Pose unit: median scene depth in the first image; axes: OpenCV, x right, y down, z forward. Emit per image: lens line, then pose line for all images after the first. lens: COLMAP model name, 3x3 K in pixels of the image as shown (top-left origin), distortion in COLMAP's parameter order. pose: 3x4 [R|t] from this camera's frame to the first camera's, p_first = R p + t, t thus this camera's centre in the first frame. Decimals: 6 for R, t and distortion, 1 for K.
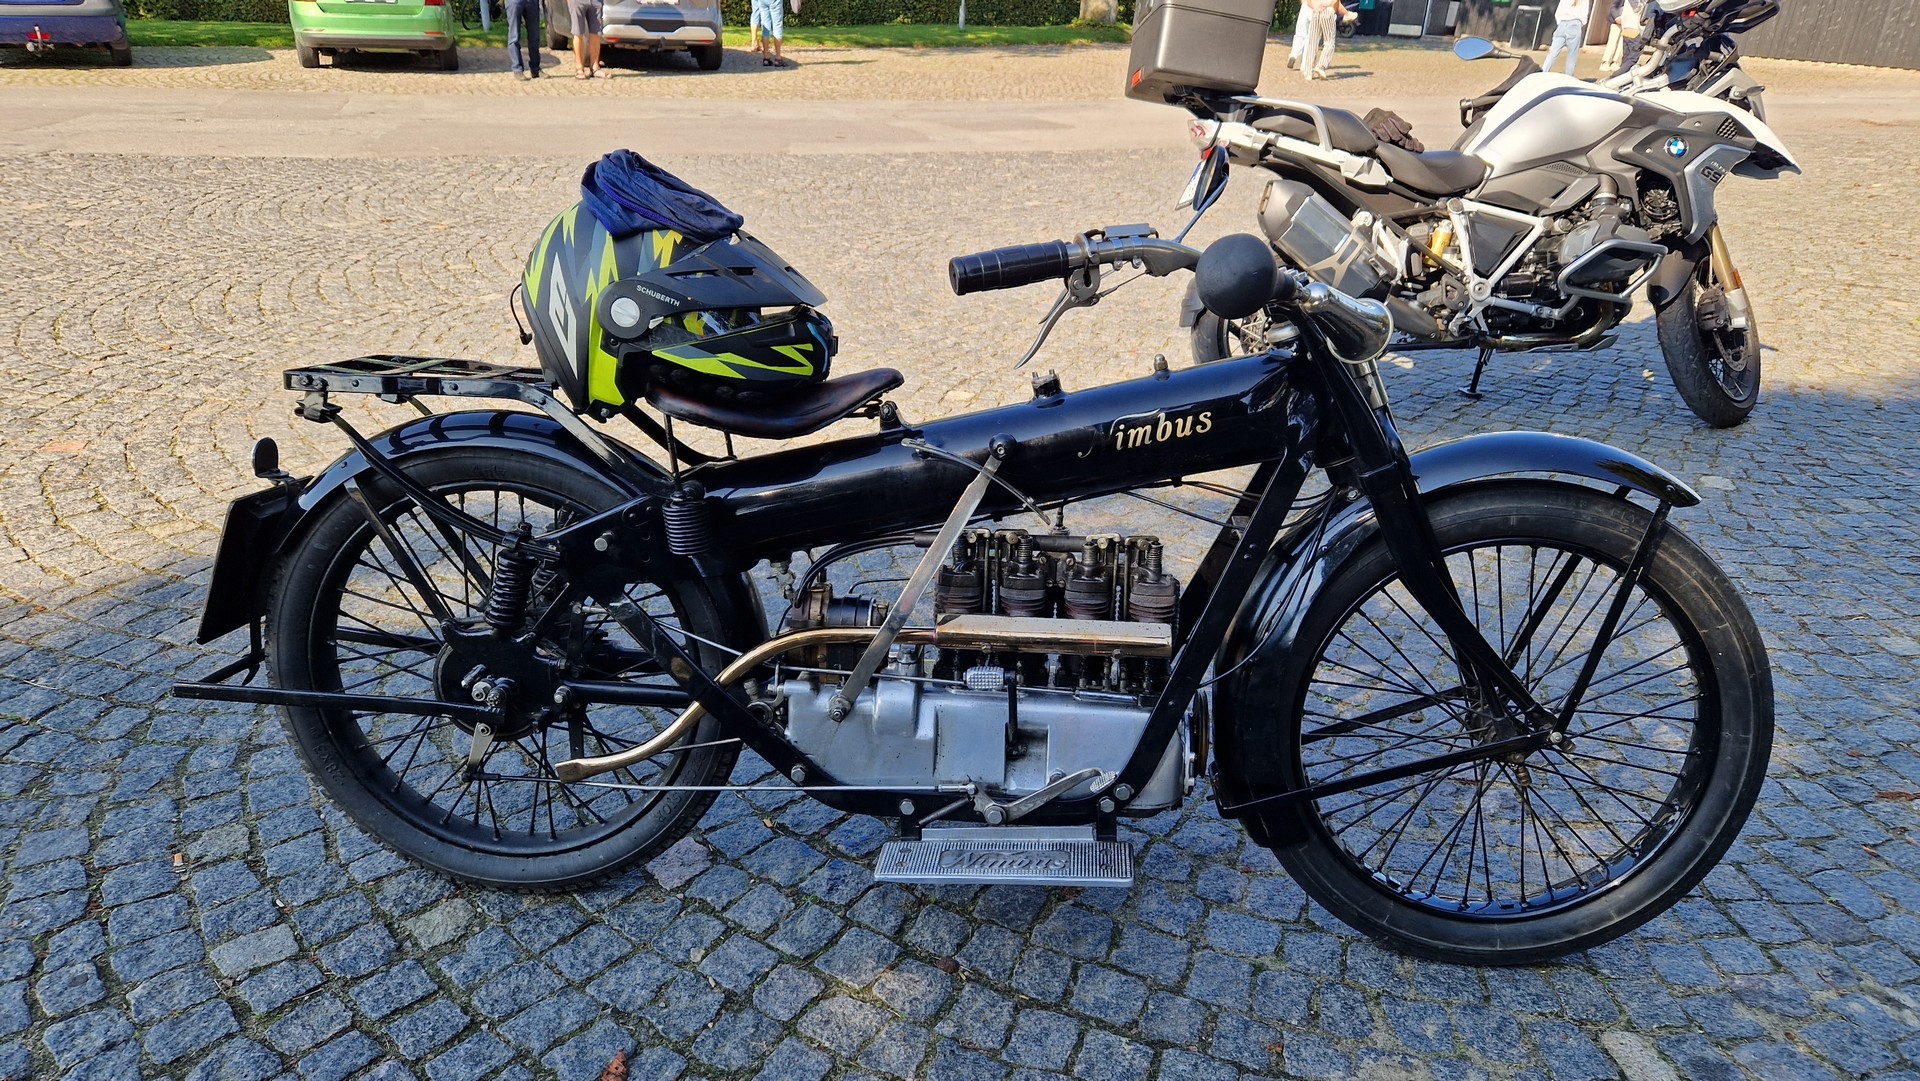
lens RADIAL K [[1300.1, 0, 967.3], [0, 1300.1, 543.2], [0, 0, 1]] dist [0.082610, -0.078503]
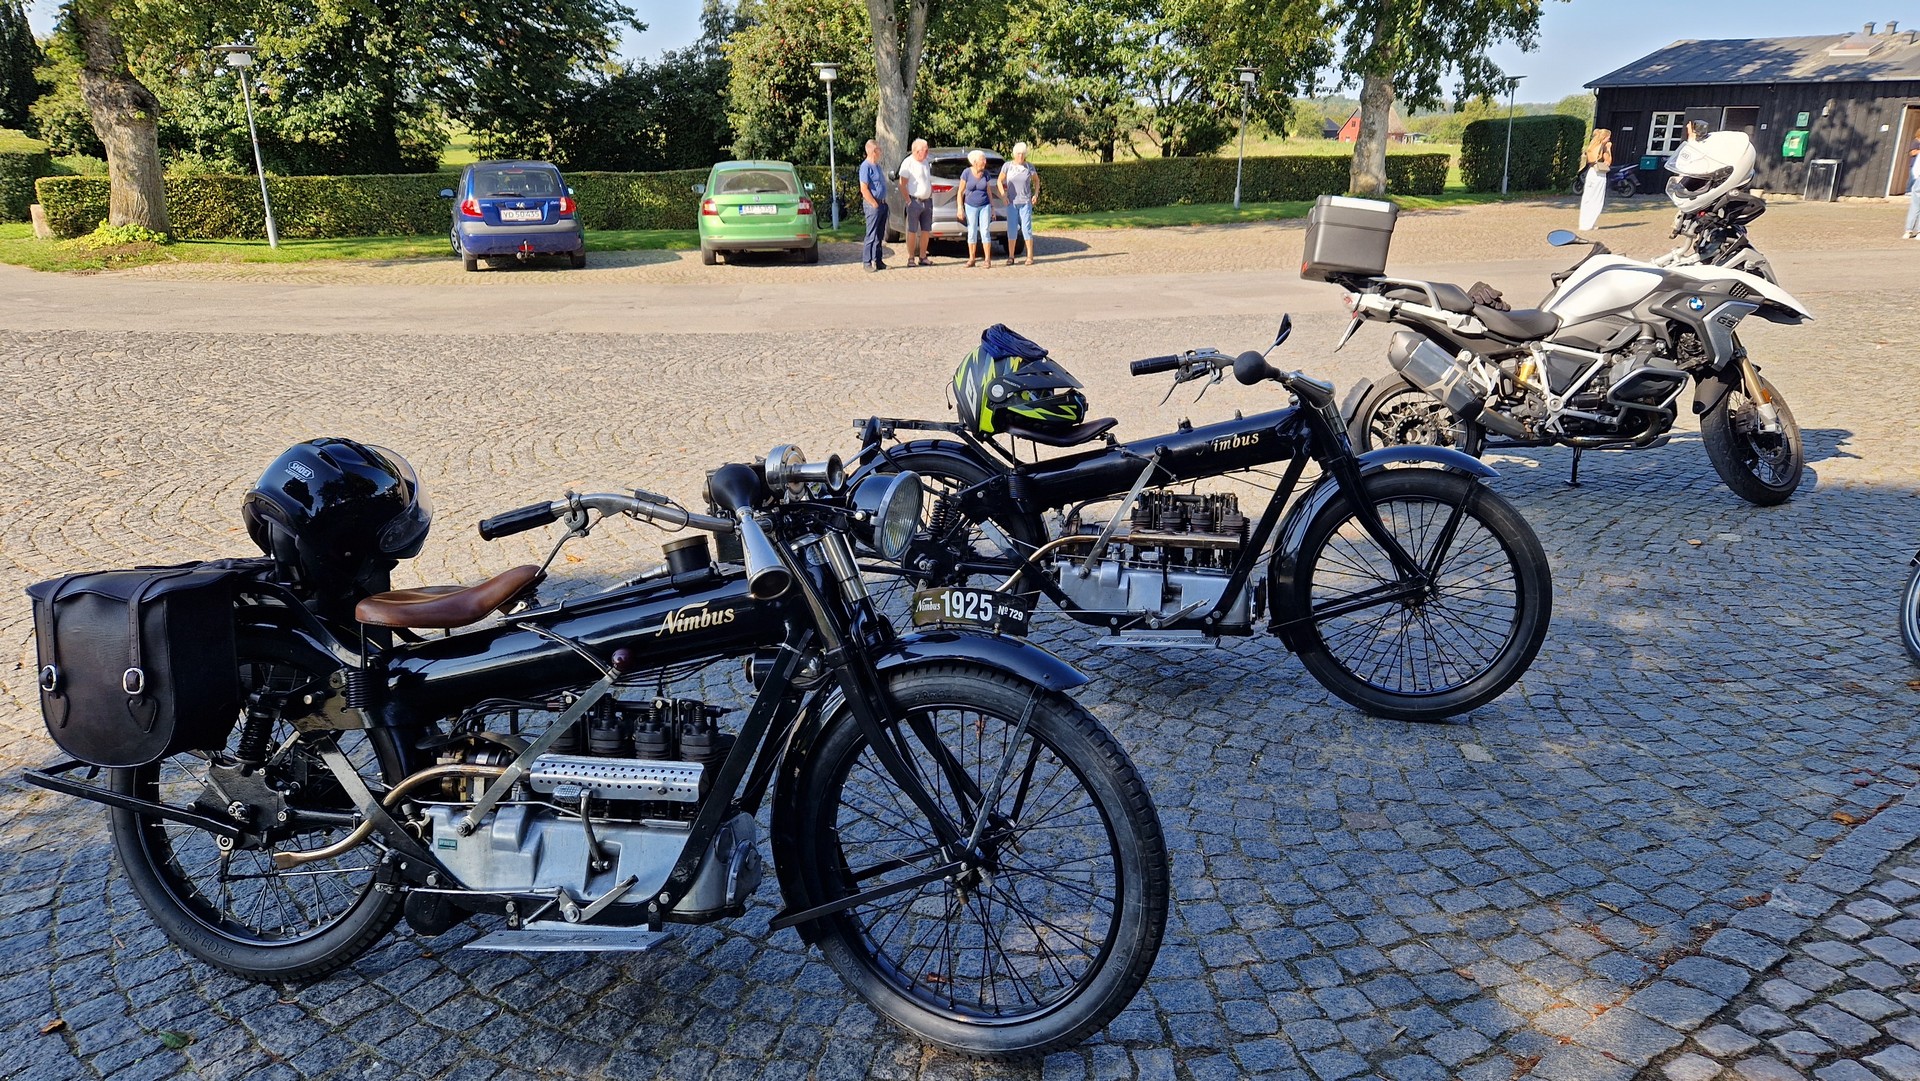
lens RADIAL K [[1300.1, 0, 961.6], [0, 1300.1, 555.0], [0, 0, 1]] dist [0.082610, -0.078503]
pose [[0.976079, 0.018489, -0.216628, 0.163509], [-0.042076, 0.993605, -0.104782, 0.317642], [0.213306, 0.111390, 0.970615, -1.088468]]
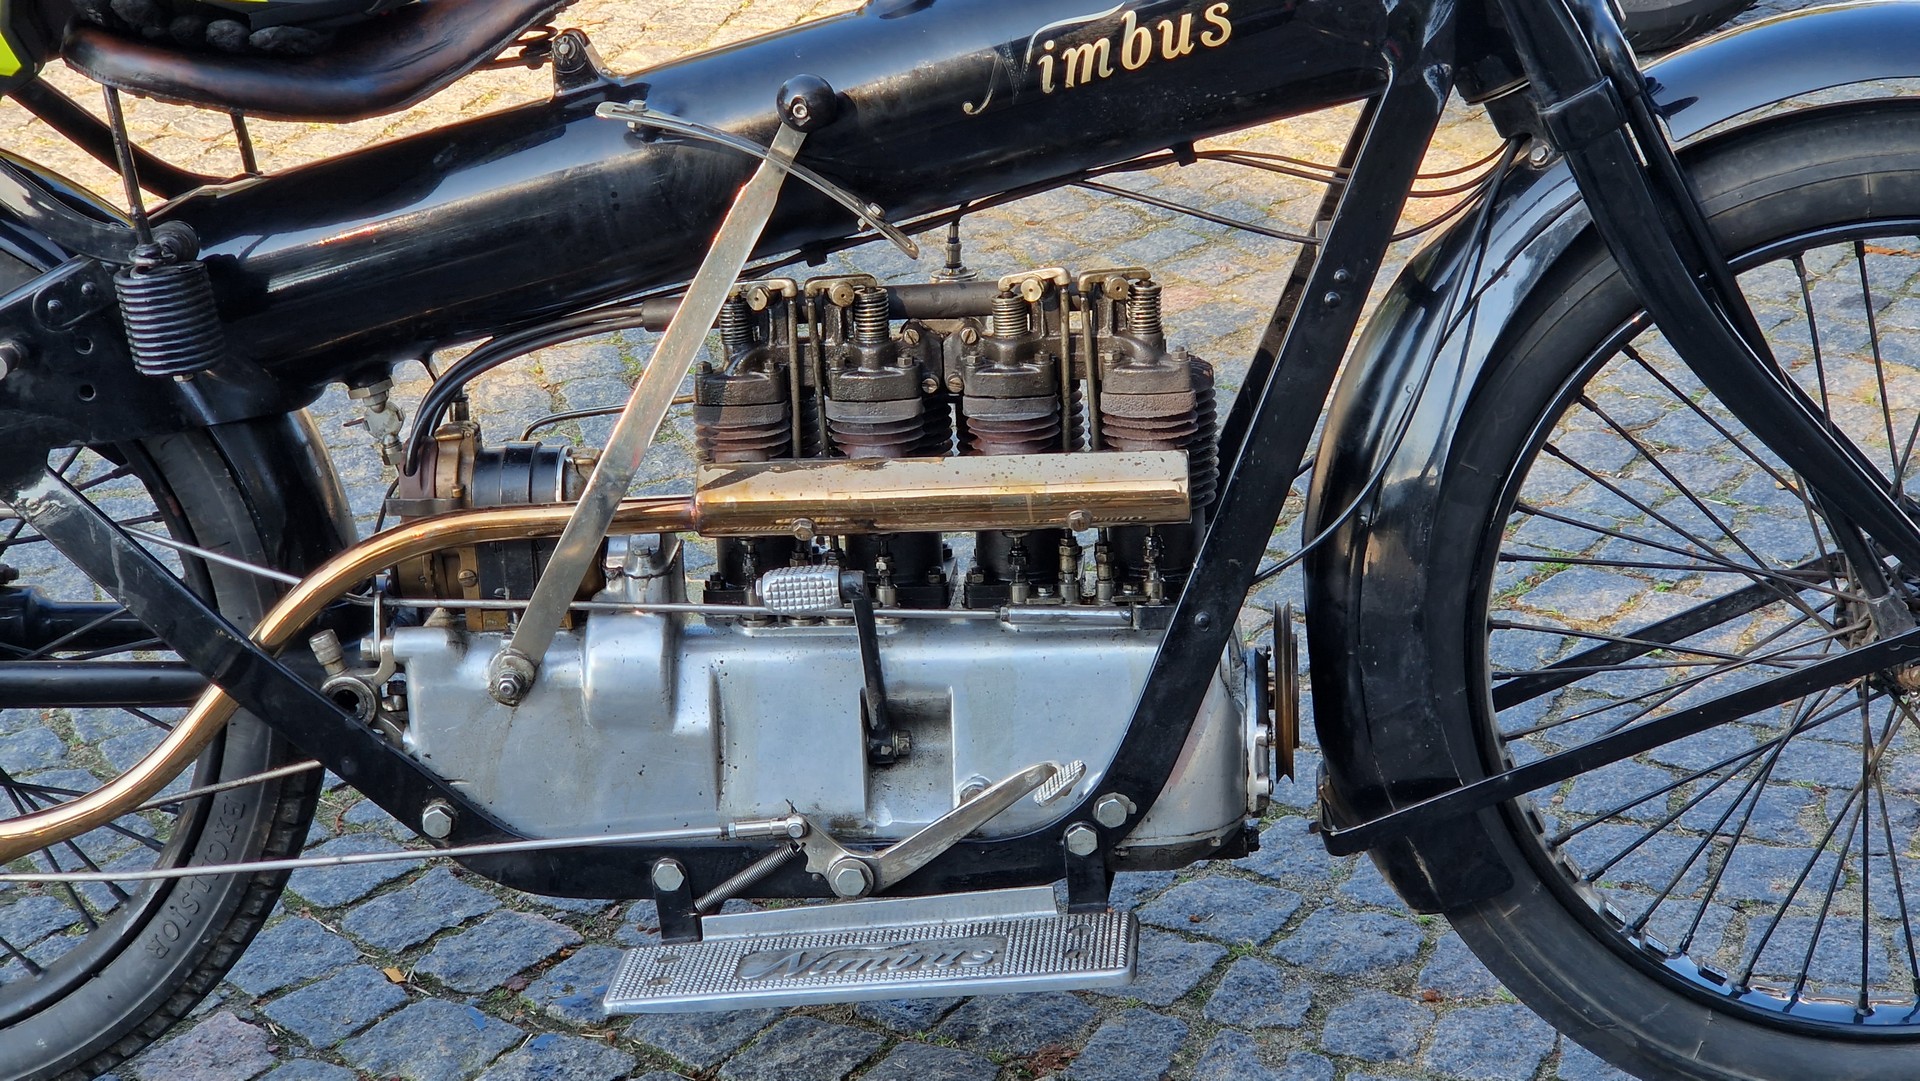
lens RADIAL K [[3791.5, 0, 954.2], [0, 3791.5, 541.2], [0, 0, 1]] dist [0.000810, 0.000000]
pose [[0.997528, -0.068561, -0.015390, 0.085403], [0.068798, 0.997512, 0.015411, 0.063902], [0.014295, -0.016431, 0.999763, -0.372155]]
